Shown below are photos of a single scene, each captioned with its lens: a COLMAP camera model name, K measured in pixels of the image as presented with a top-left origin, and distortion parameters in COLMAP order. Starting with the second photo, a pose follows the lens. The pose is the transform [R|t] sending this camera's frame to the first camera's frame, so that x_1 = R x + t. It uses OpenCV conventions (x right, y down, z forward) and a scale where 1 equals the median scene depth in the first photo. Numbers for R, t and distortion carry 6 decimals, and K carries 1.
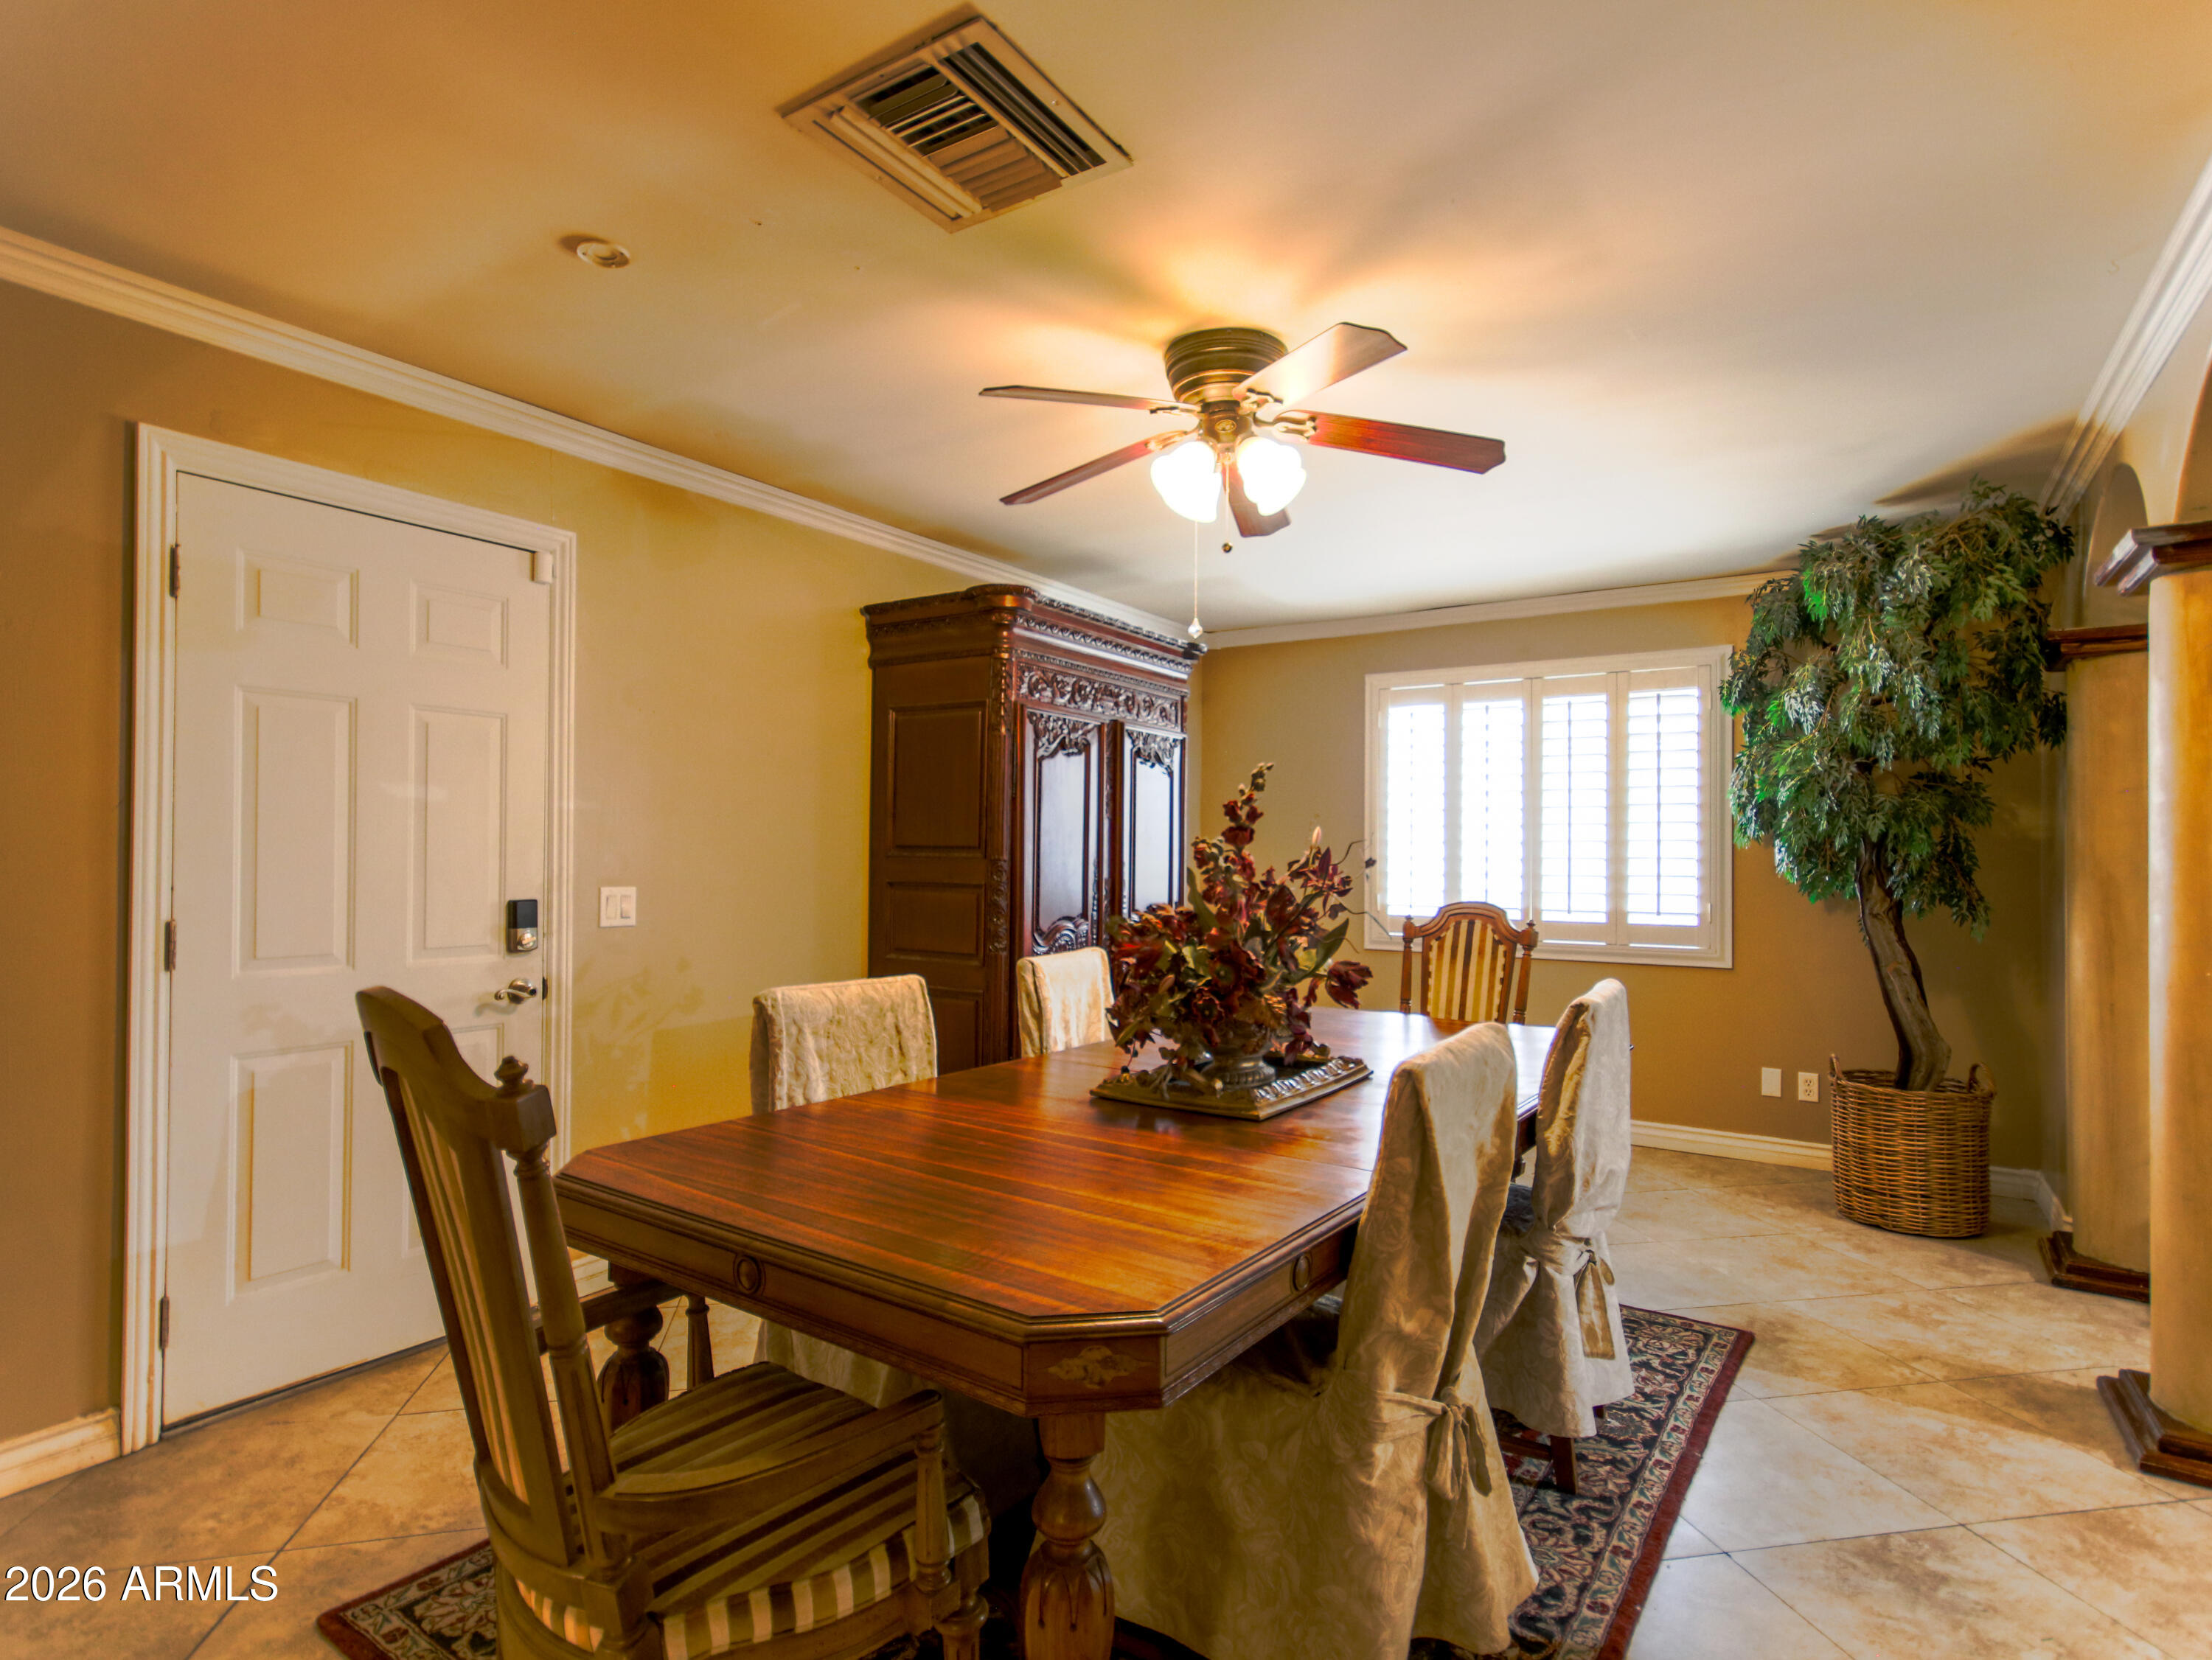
lens RADIAL K [[1148.9, 0, 1117.1], [0, 1148.9, 849.1], [0, 0, 1]] dist [-0.000140, 0.002785]
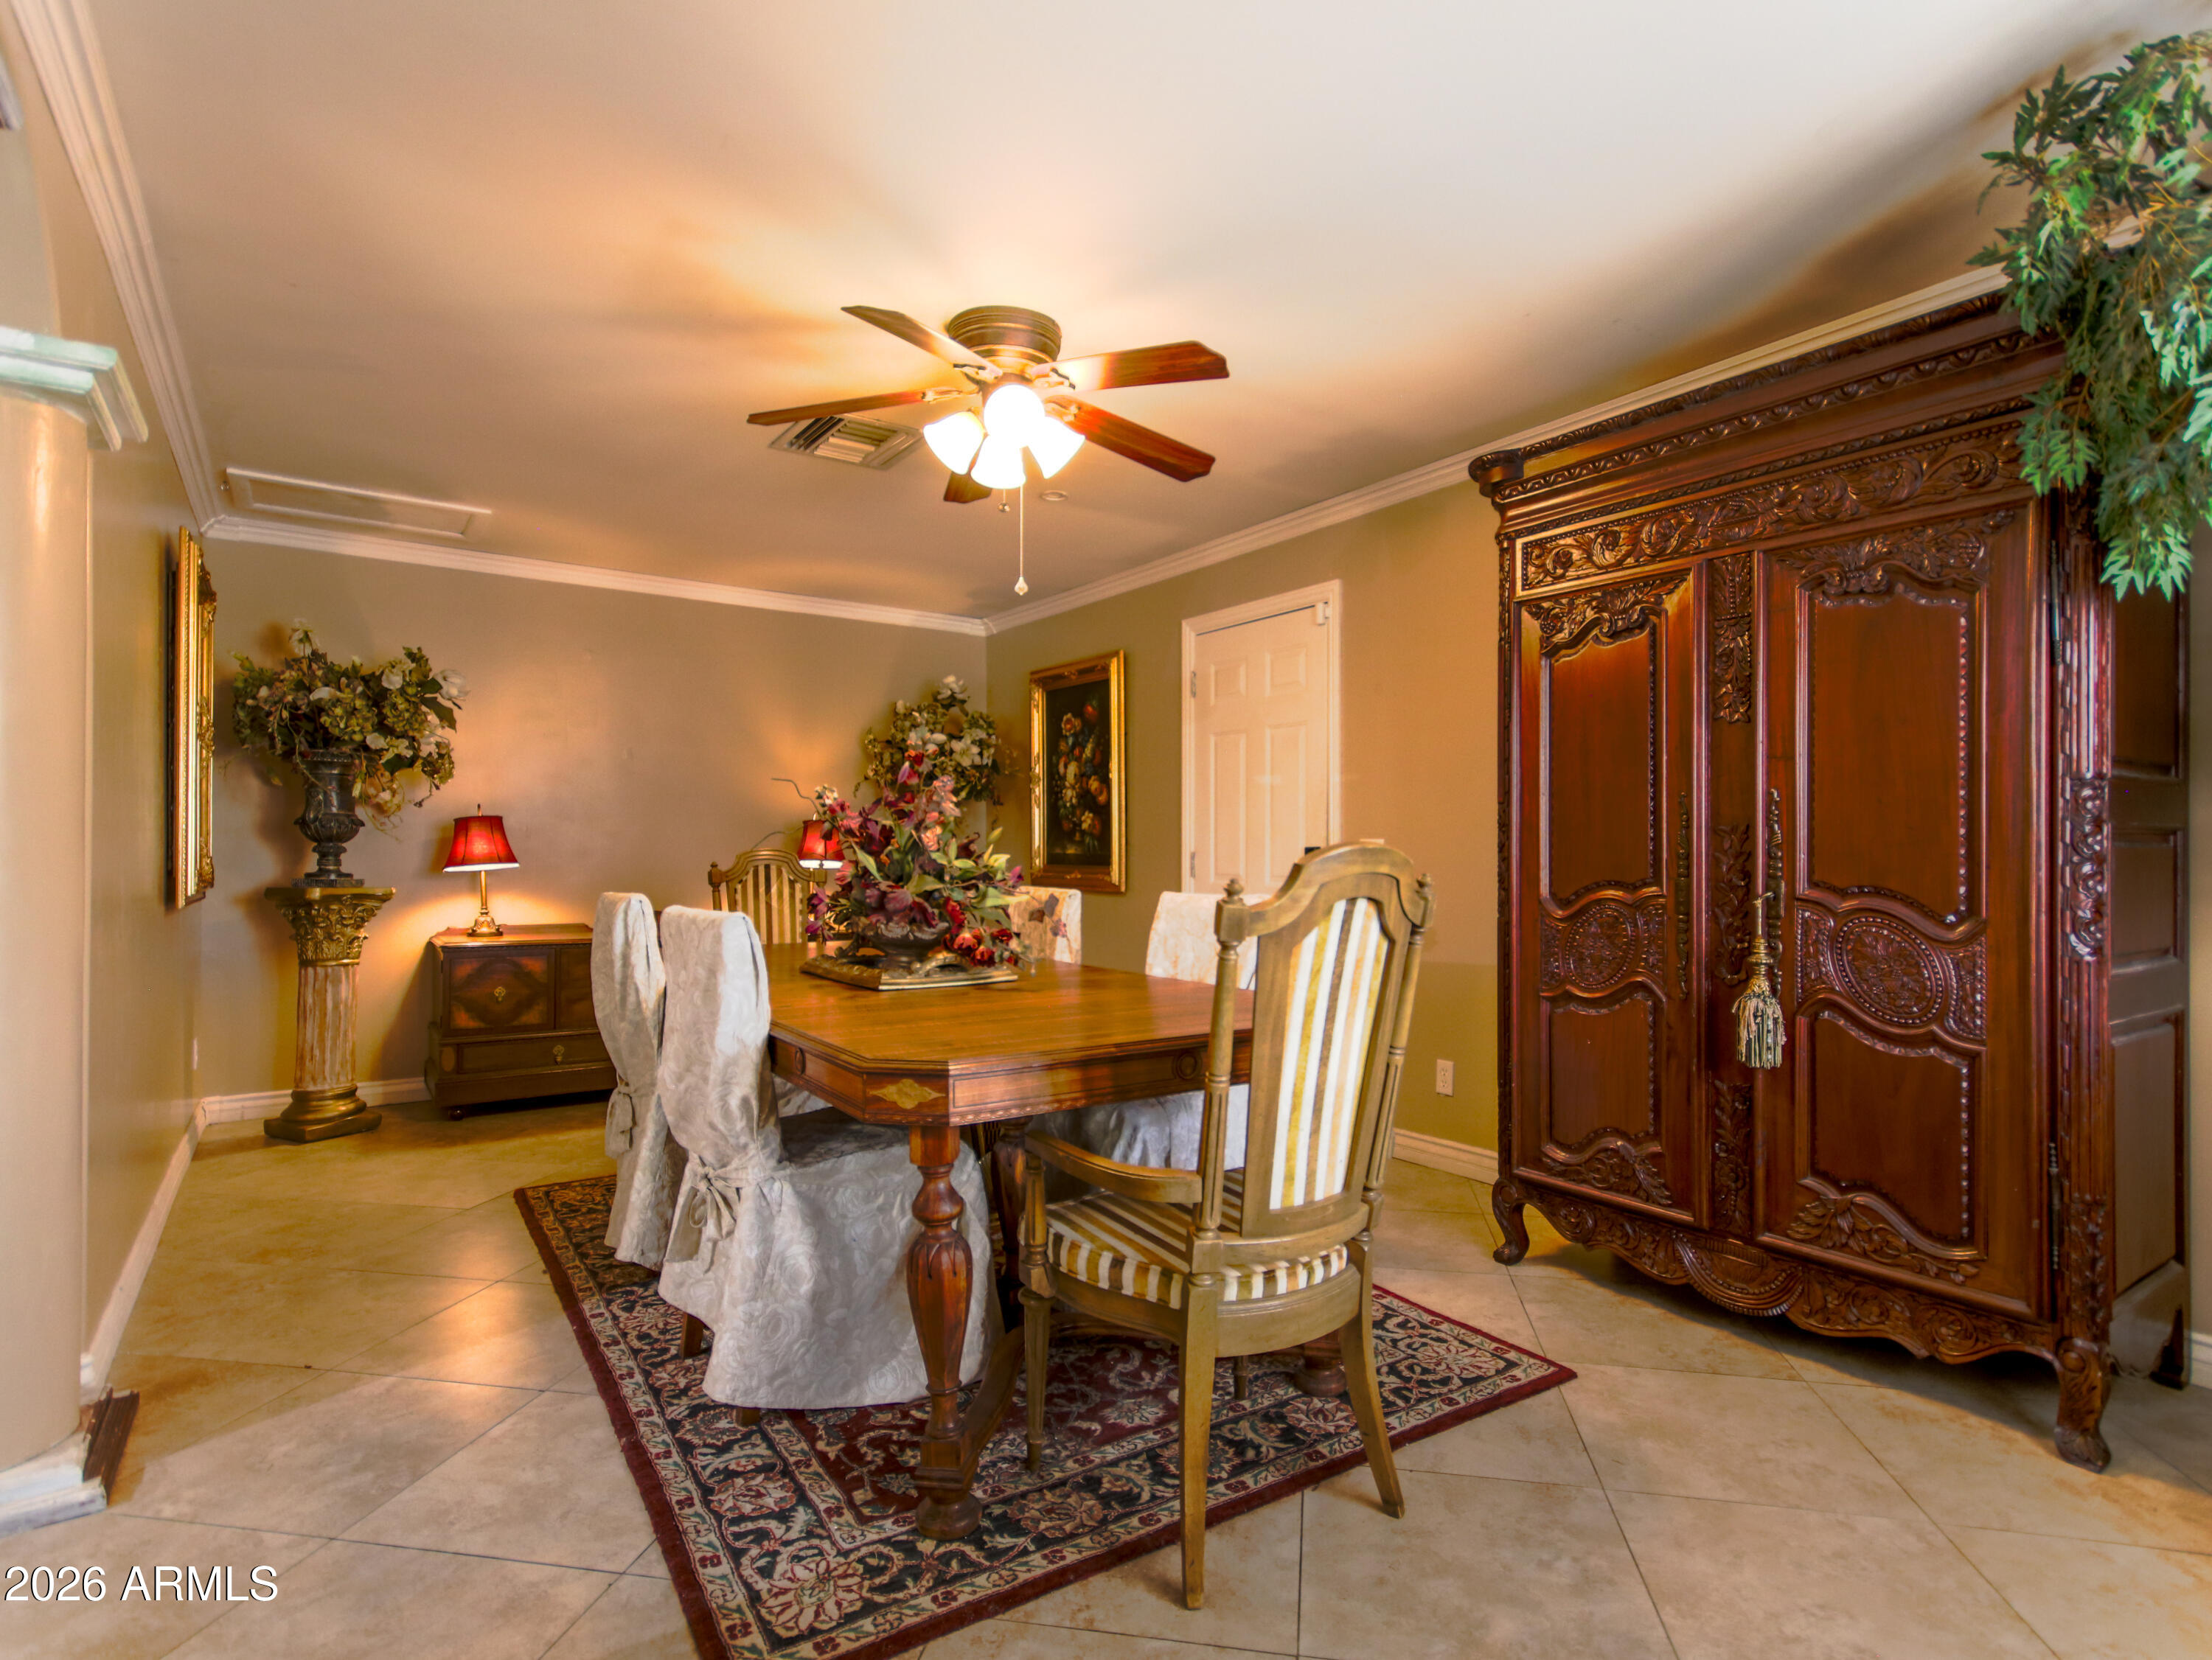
lens RADIAL K [[1148.9, 0, 1117.1], [0, 1148.9, 849.1], [0, 0, 1]] dist [-0.000140, 0.002785]
pose [[-0.371904, -0.006857, -0.928246, 1.079814], [0.006245, 0.999932, -0.009889, 0.069562], [0.928250, -0.009474, -0.371836, 1.528855]]
